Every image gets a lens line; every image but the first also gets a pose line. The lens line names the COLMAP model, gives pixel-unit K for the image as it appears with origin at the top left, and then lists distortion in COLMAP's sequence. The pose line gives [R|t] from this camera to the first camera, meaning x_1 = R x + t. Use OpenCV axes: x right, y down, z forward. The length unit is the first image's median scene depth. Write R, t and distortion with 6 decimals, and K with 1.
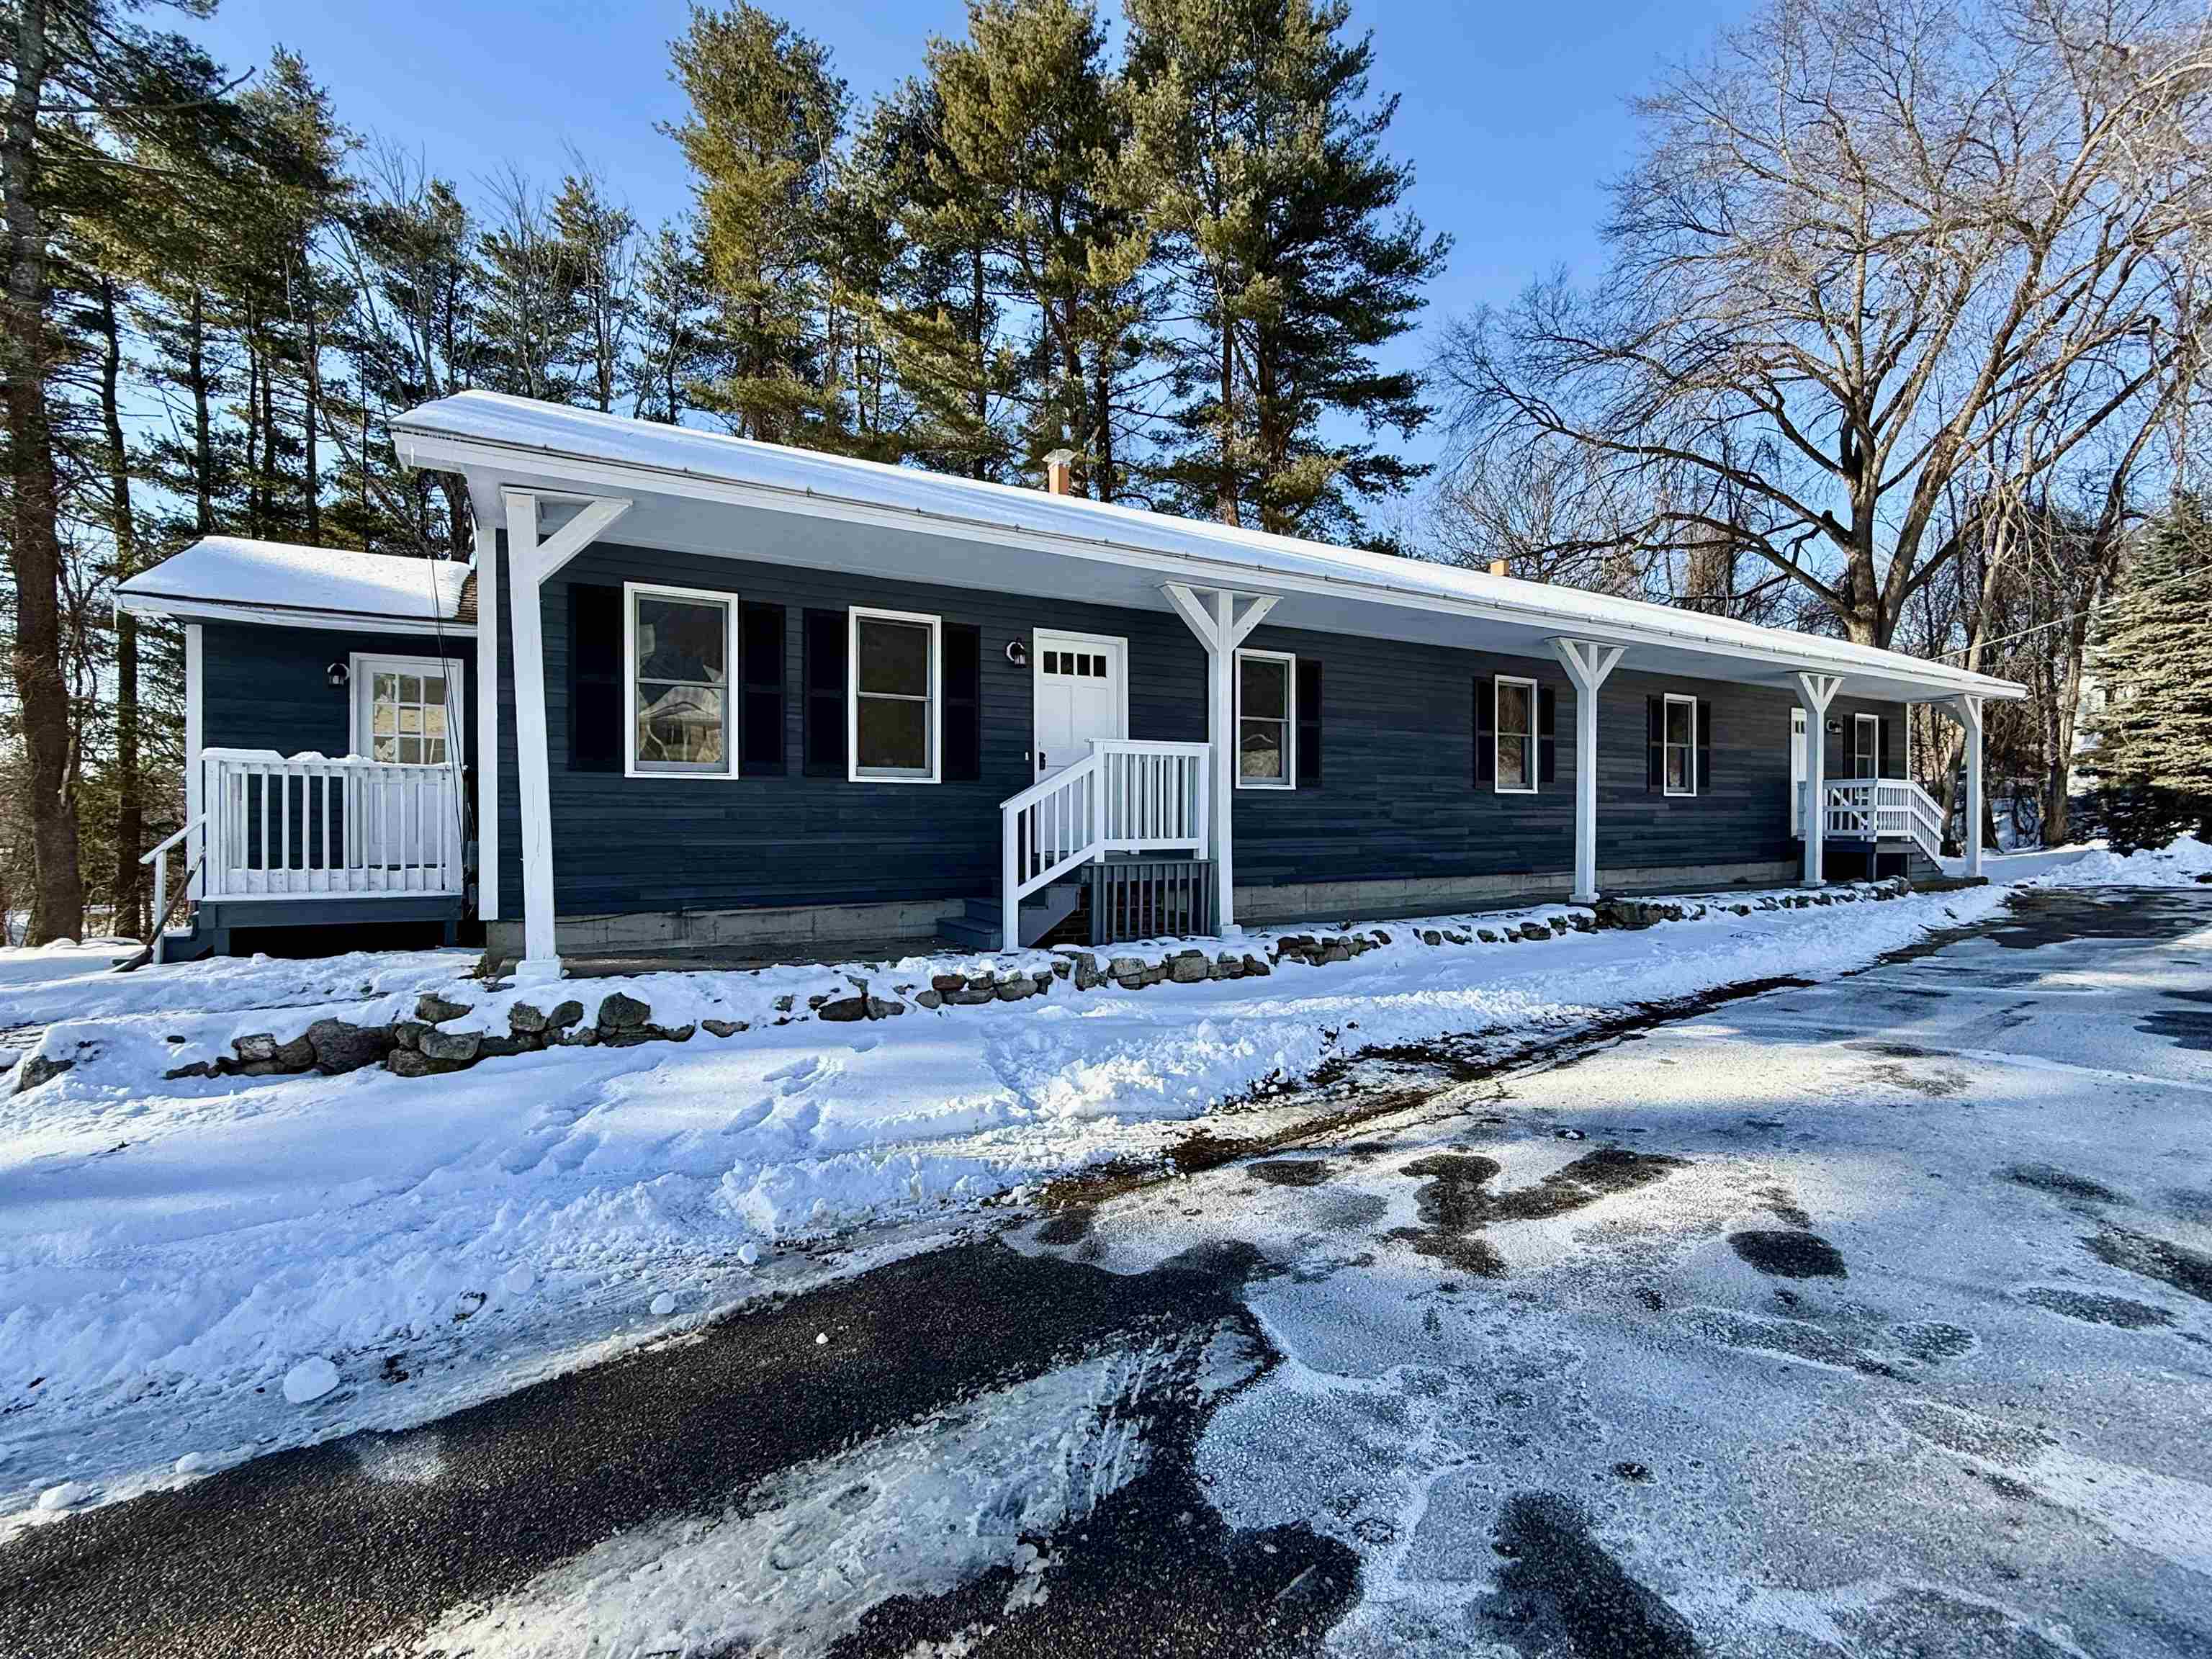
lens RADIAL K [[973.8, 0, 1109.4], [0, 973.8, 827.8], [0, 0, 1]] dist [-0.001494, 0.000443]
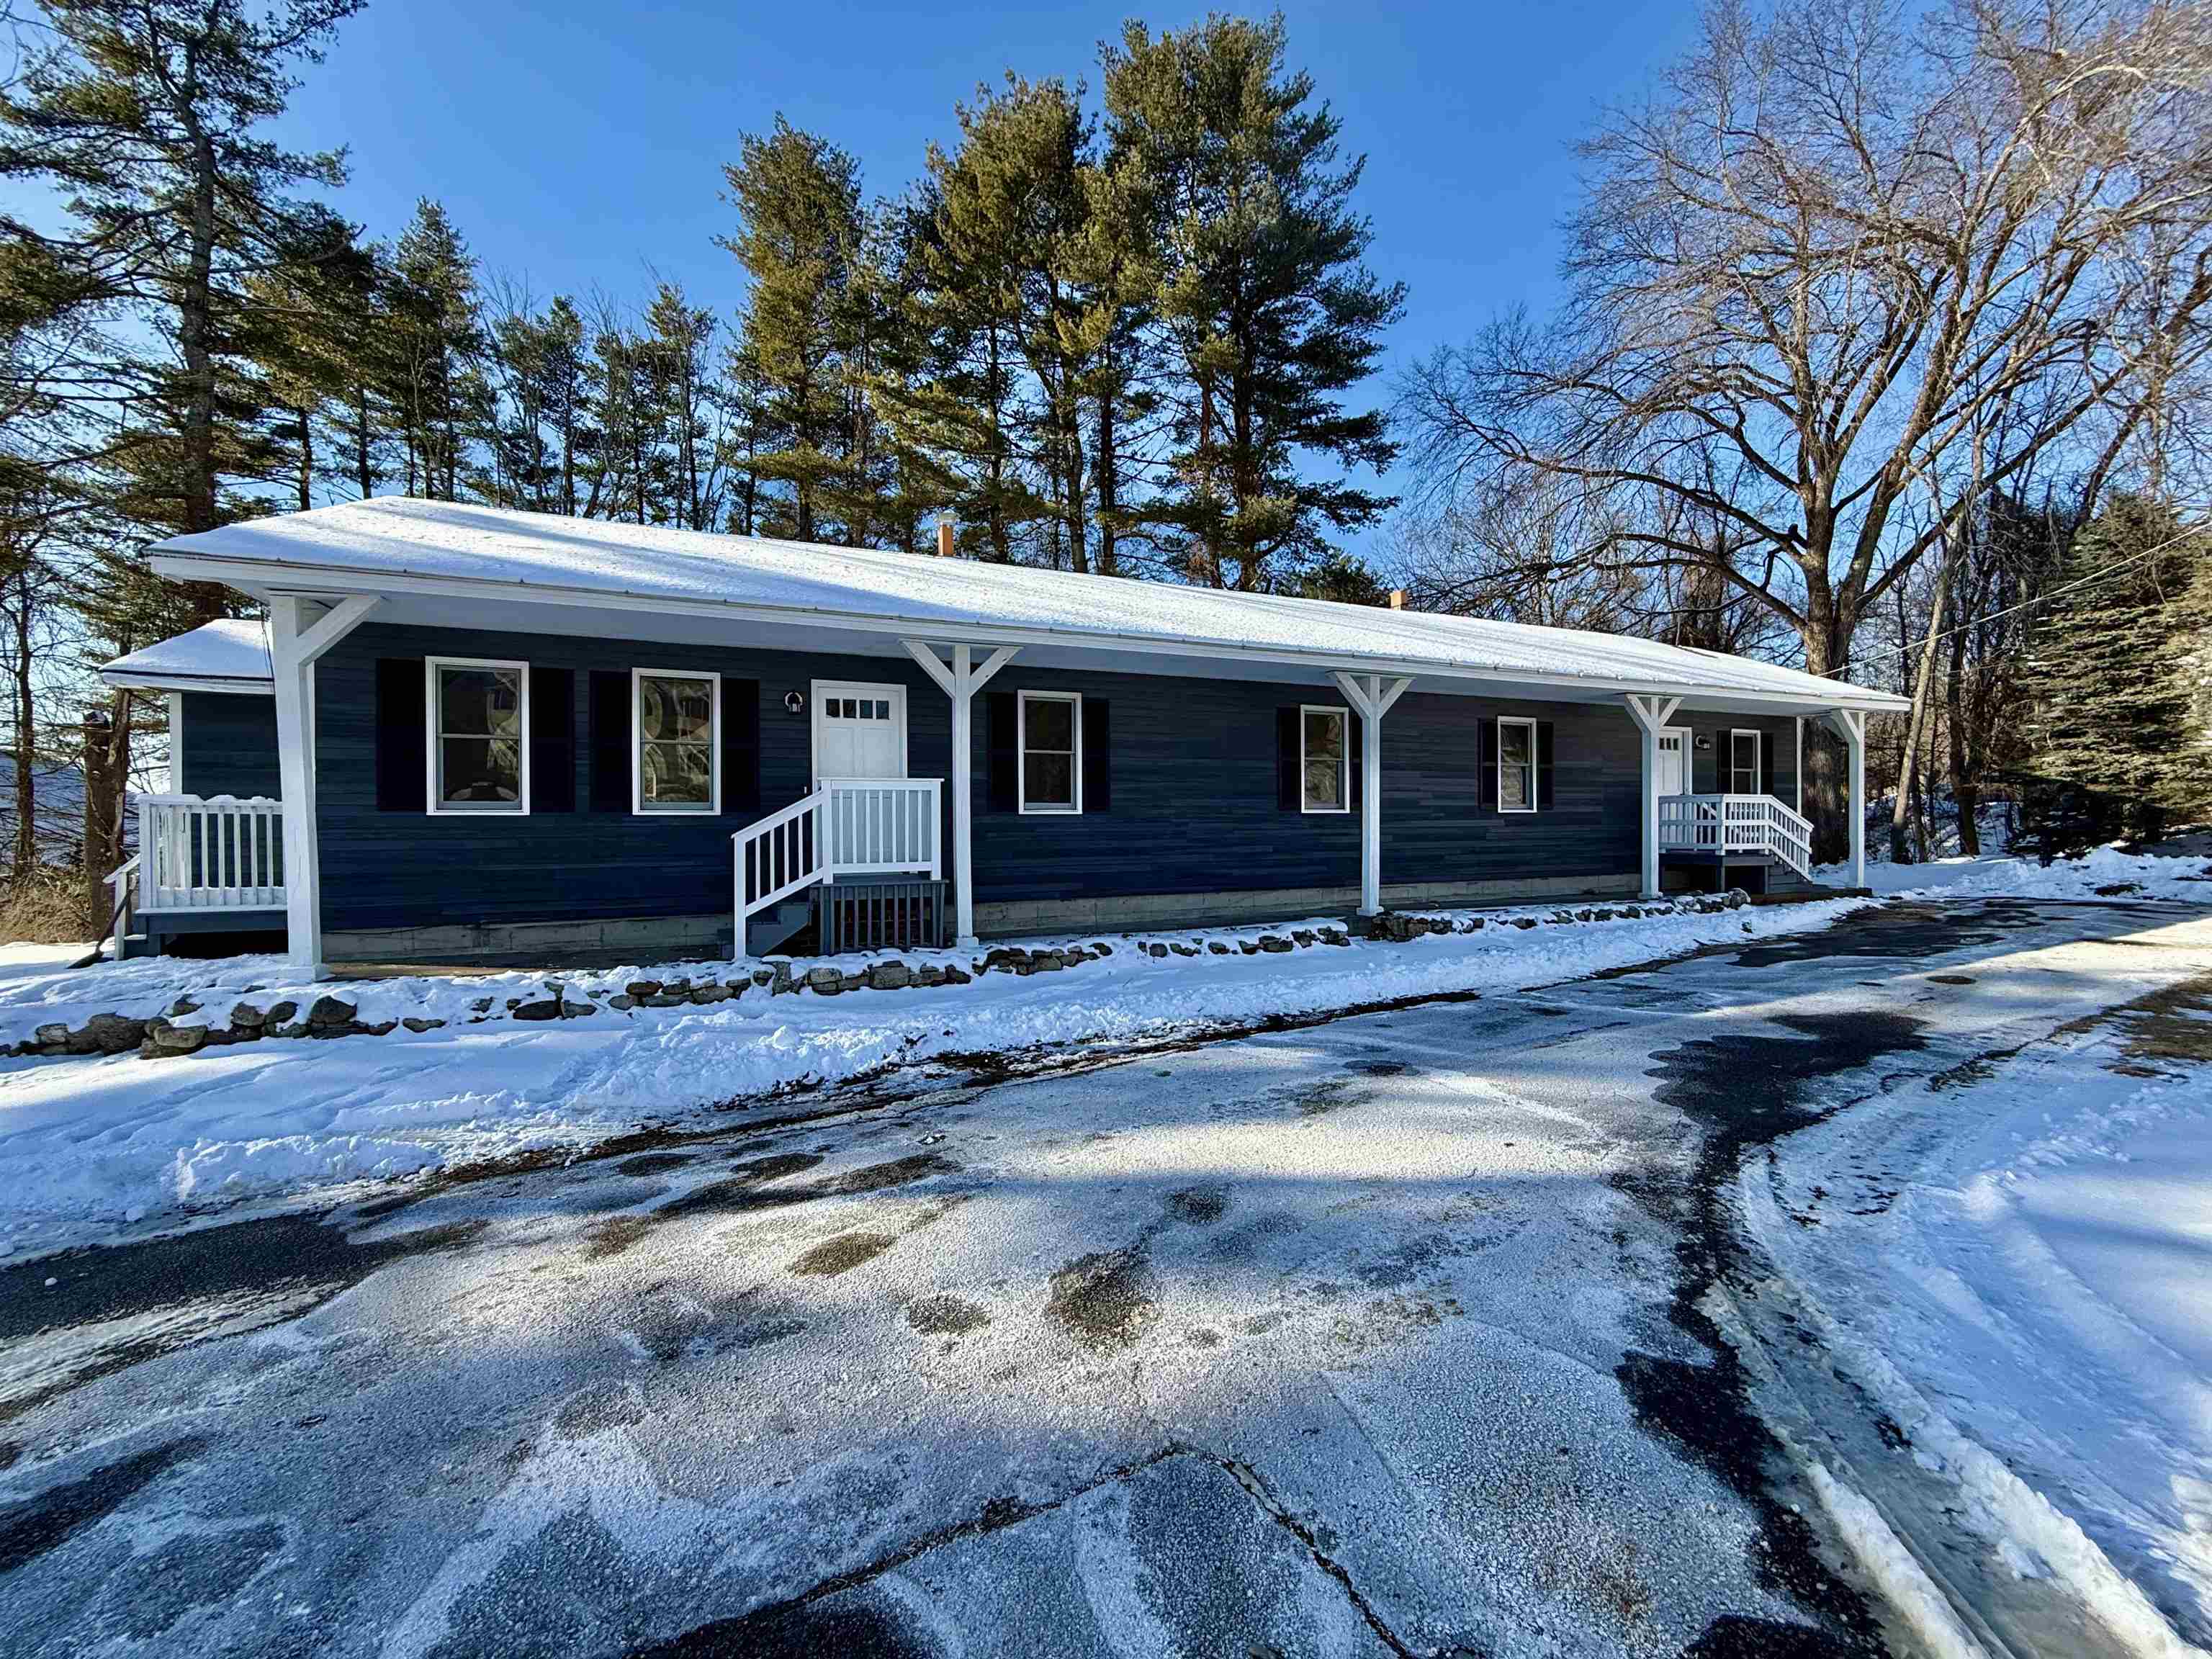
lens RADIAL K [[882.2, 0, 1102.3], [0, 882.2, 828.1], [0, 0, 1]] dist [-0.001456, 0.000238]
pose [[0.993669, -0.004366, -0.112265, 0.199552], [0.004128, 0.999989, -0.002358, -0.012474], [0.112274, 0.001880, 0.993676, -0.003251]]
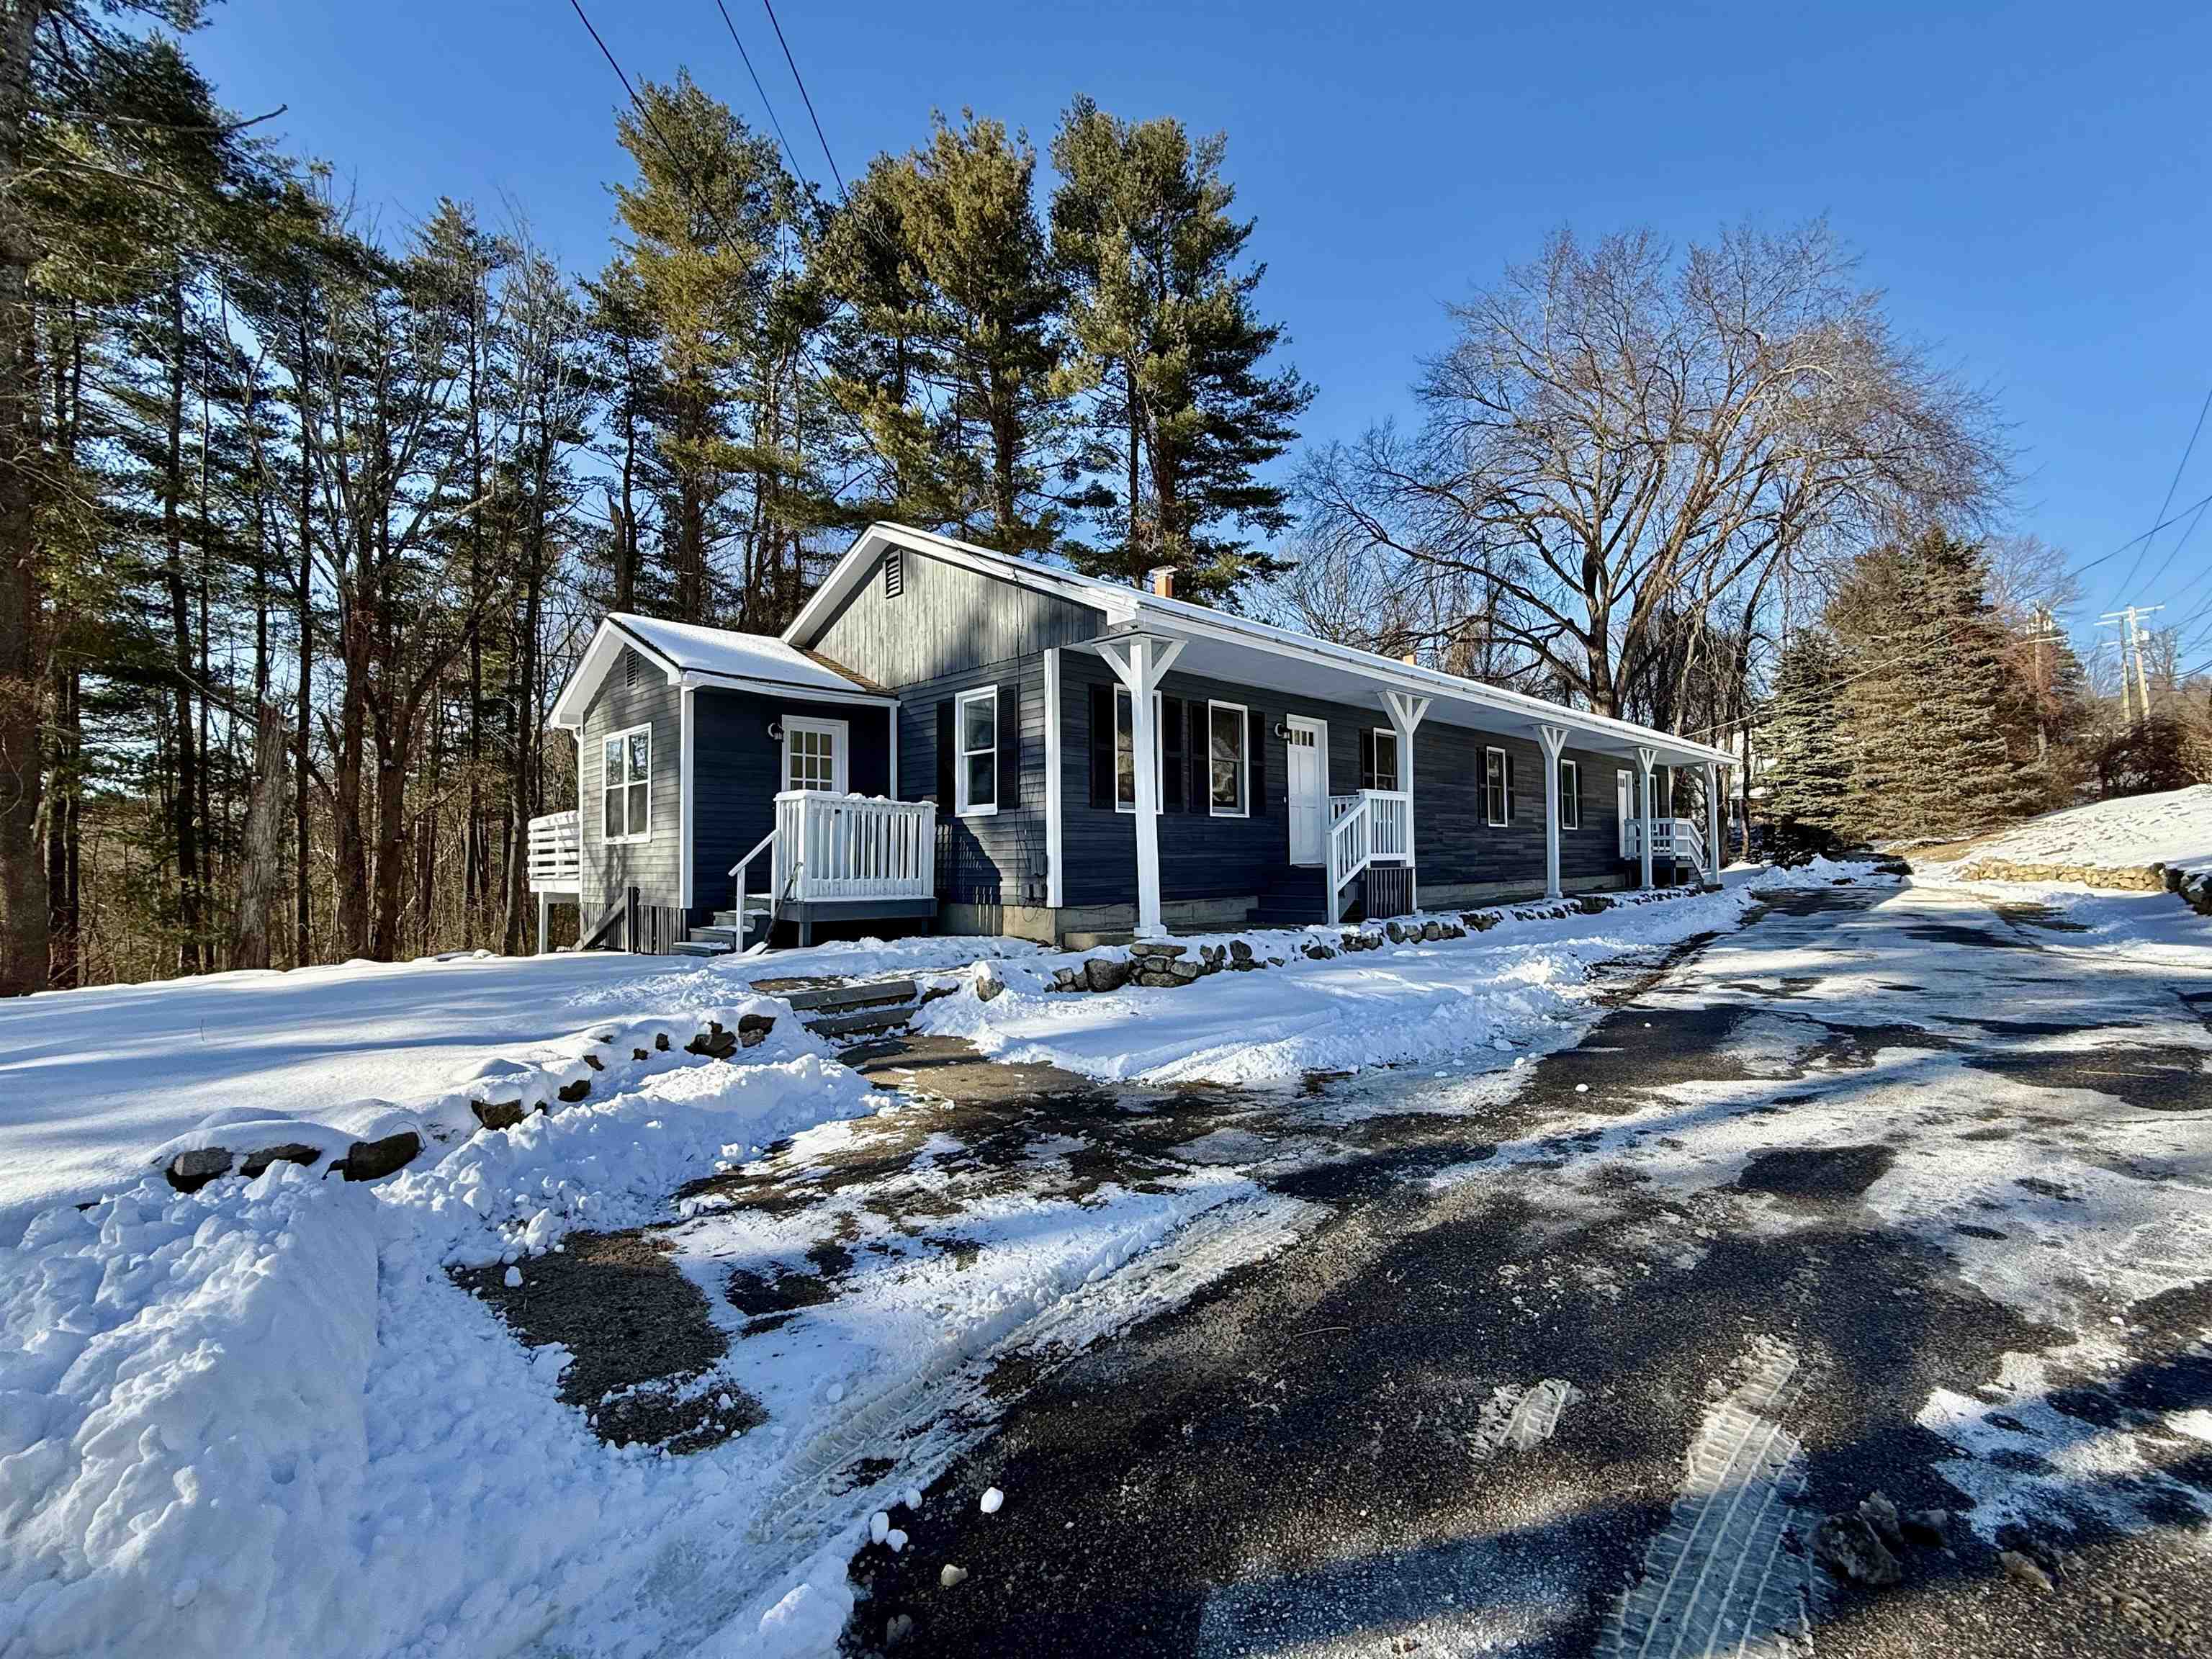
lens RADIAL K [[973.8, 0, 1105.9], [0, 973.8, 826.3], [0, 0, 1]] dist [-0.001494, 0.000443]
pose [[0.965277, 0.000682, 0.261226, -0.381875], [0.010438, 0.999097, -0.041179, 0.013087], [-0.261018, 0.042476, 0.964399, -0.186643]]
